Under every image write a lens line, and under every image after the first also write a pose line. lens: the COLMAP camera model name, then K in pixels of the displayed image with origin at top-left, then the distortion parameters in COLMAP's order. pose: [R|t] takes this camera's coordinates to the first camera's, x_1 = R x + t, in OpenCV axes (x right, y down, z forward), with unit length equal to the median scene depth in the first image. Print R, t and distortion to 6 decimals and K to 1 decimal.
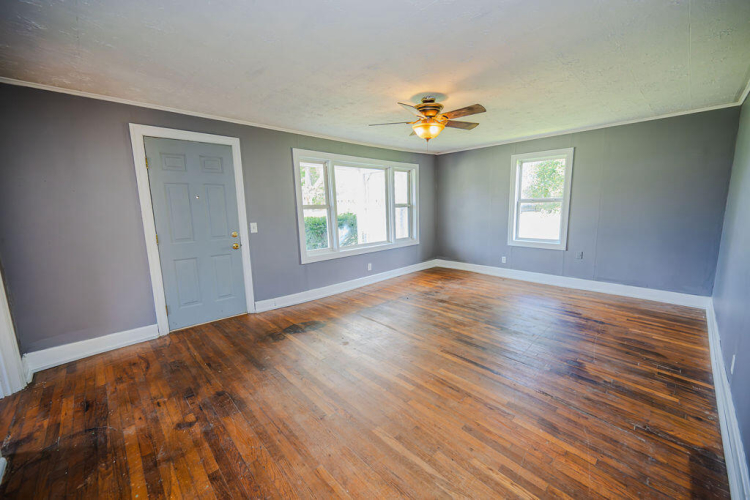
lens RADIAL K [[294.1, 0, 375.8], [0, 294.1, 250.2], [0, 0, 1]] dist [-0.002865, 0.000526]
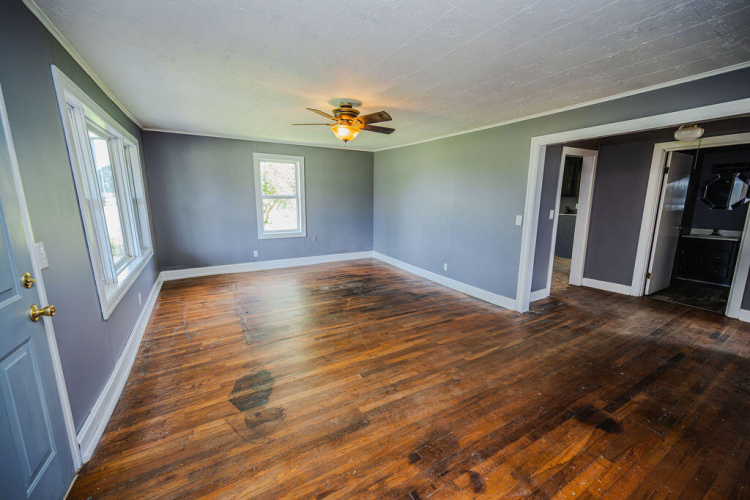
lens RADIAL K [[294.1, 0, 375.8], [0, 294.1, 252.7], [0, 0, 1]] dist [-0.002865, 0.000526]
pose [[0.229255, -0.159351, 0.960234, -0.779336], [0.136643, 0.982008, 0.130341, -0.082202], [-0.963728, 0.101328, 0.246904, 0.571733]]
